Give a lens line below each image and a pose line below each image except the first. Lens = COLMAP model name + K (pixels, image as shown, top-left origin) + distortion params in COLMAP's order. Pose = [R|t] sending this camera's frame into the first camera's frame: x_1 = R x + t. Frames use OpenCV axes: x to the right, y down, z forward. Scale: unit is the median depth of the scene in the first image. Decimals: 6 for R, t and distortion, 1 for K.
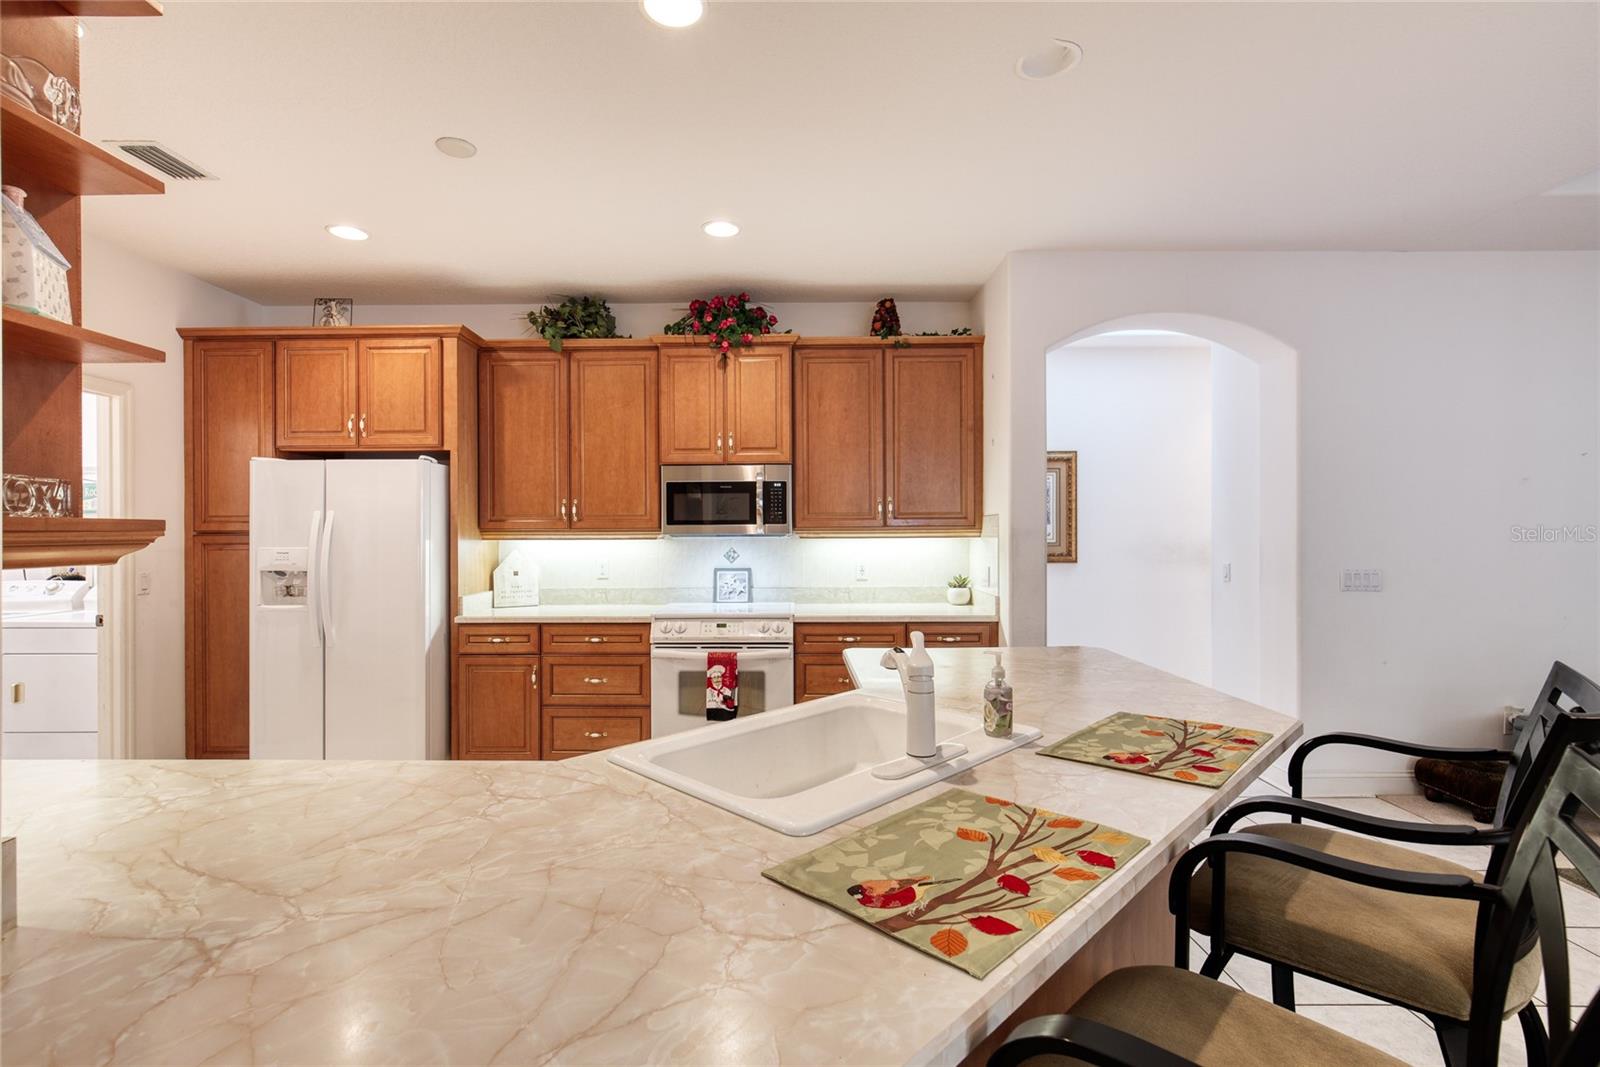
lens RADIAL K [[742.7, 0, 798.4], [0, 742.7, 533.7], [0, 0, 1]] dist [-0.015349, 0.004517]
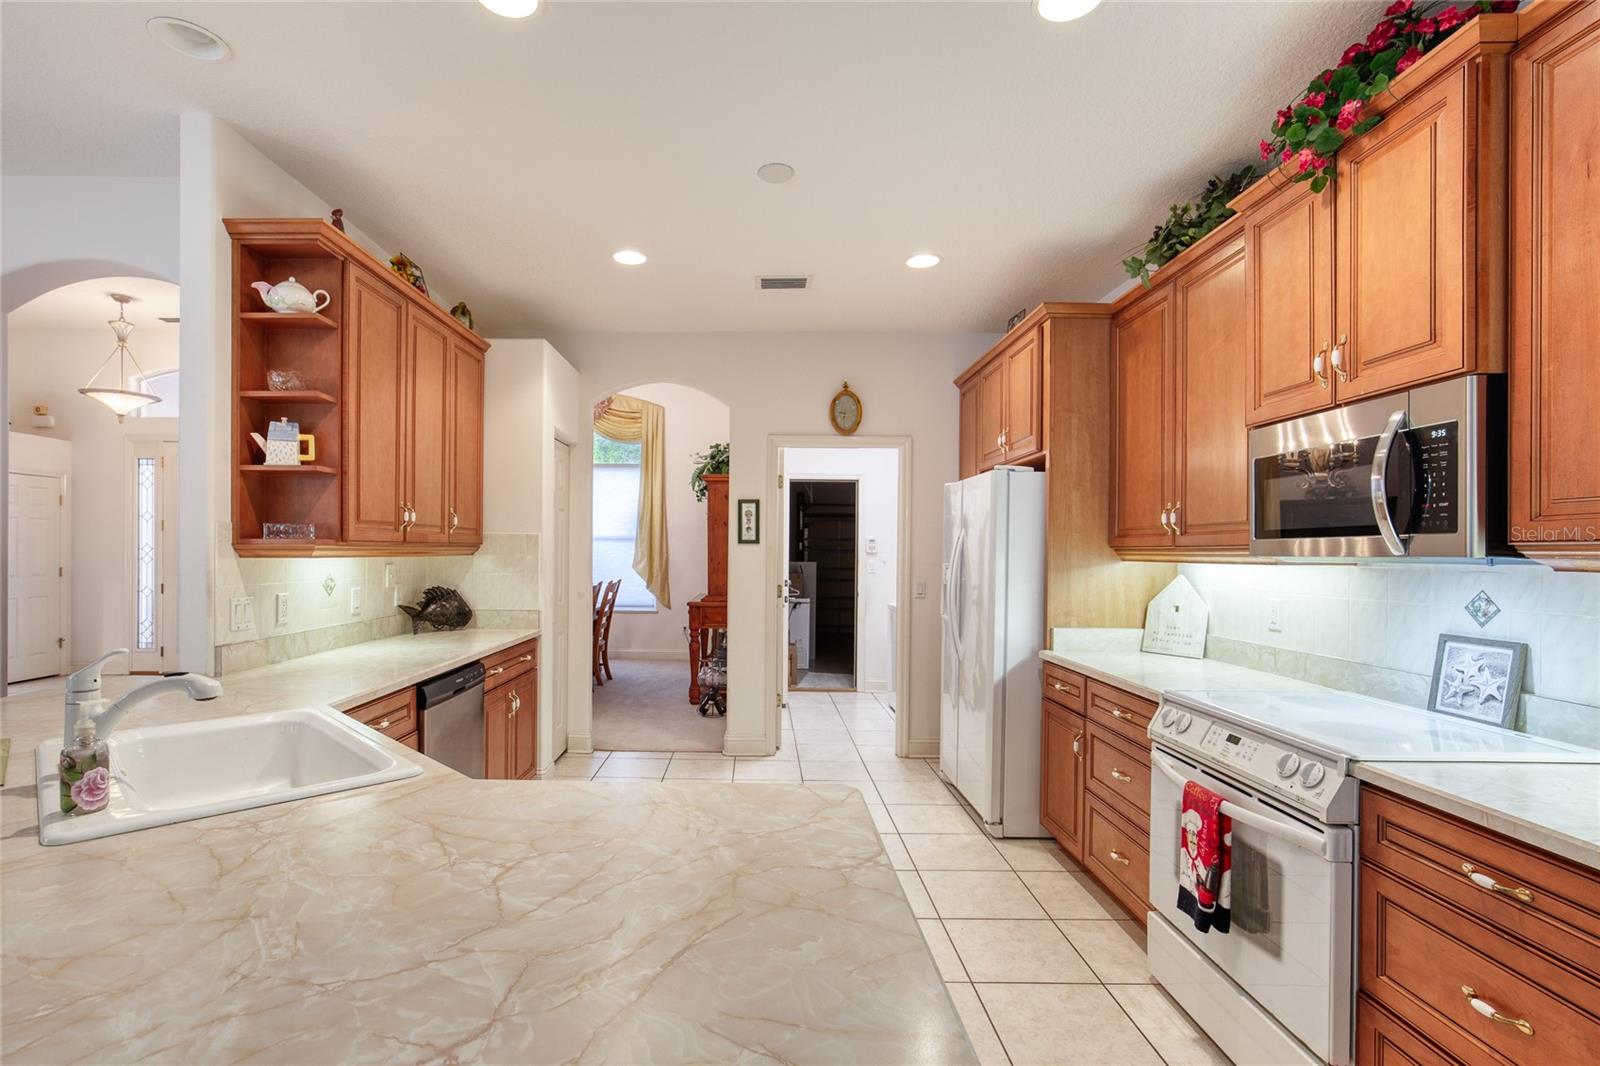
lens RADIAL K [[742.7, 0, 725.1], [0, 742.7, 558.1], [0, 0, 1]] dist [-0.015349, 0.004517]
pose [[-0.021334, 0.015255, -0.999656, 0.391054], [-0.008055, 0.999849, 0.015429, -0.003320], [0.999740, 0.008381, -0.021208, 0.656070]]
